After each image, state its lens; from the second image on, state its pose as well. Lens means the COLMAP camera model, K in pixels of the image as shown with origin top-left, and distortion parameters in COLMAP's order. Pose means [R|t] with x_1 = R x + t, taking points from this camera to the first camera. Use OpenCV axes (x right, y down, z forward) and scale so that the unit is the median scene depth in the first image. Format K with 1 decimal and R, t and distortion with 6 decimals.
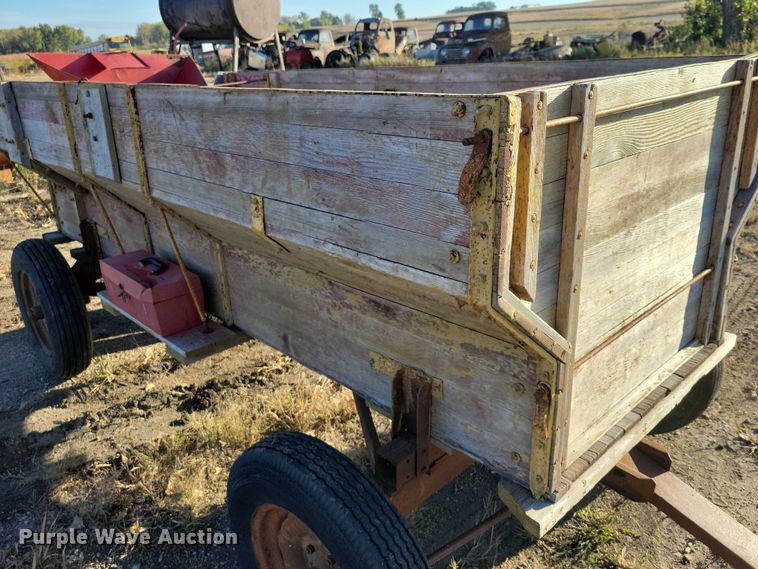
lens RADIAL K [[590.3, 0, 379.0], [0, 590.3, 284.5], [0, 0, 1]] dist [0.038070, -0.019902]
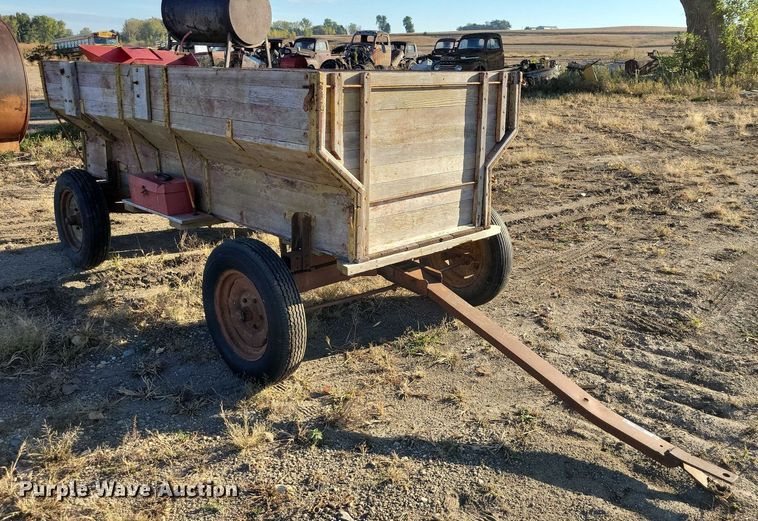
lens RADIAL K [[653.1, 0, 393.1], [0, 653.1, 253.5], [0, 0, 1]] dist [0.039916, -0.001163]
pose [[0.998220, 0.052517, 0.028255, 0.171569], [-0.049642, 0.994306, -0.094299, 0.265518], [-0.033046, 0.092728, 0.995143, -0.660318]]
